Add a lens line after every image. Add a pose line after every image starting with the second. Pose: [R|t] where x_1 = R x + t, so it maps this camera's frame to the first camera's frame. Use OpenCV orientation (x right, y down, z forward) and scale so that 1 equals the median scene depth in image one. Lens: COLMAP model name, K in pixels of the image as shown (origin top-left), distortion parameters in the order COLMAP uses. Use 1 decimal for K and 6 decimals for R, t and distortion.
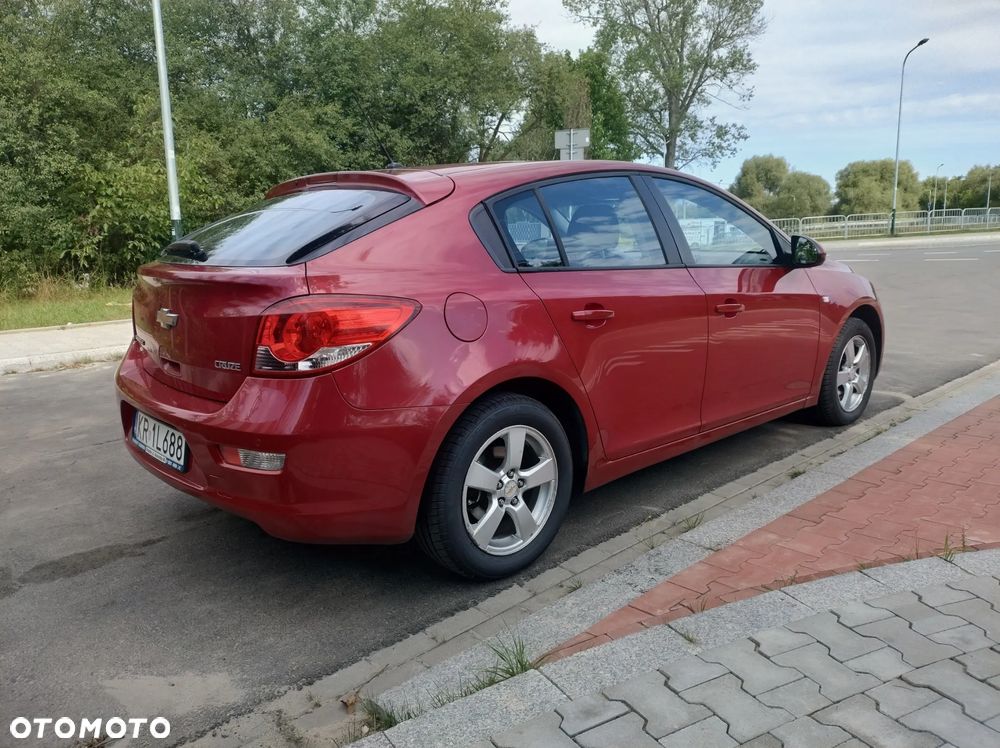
lens RADIAL K [[763.1, 0, 503.2], [0, 763.1, 374.3], [0, 0, 1]] dist [0.032262, -0.044658]
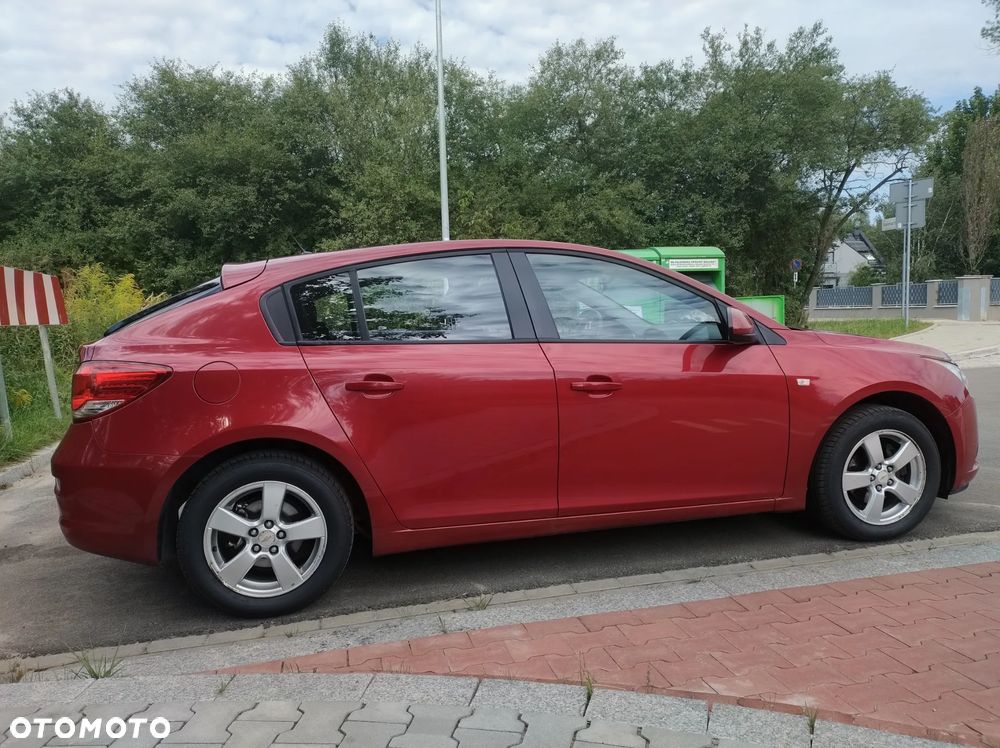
lens RADIAL K [[763.1, 0, 507.3], [0, 763.1, 378.4], [0, 0, 1]] dist [0.032262, -0.044658]
pose [[0.857961, 0.032808, -0.512667, 0.795852], [-0.073532, 0.995525, -0.059350, -0.039077], [0.508426, 0.088617, 0.856534, 0.173321]]
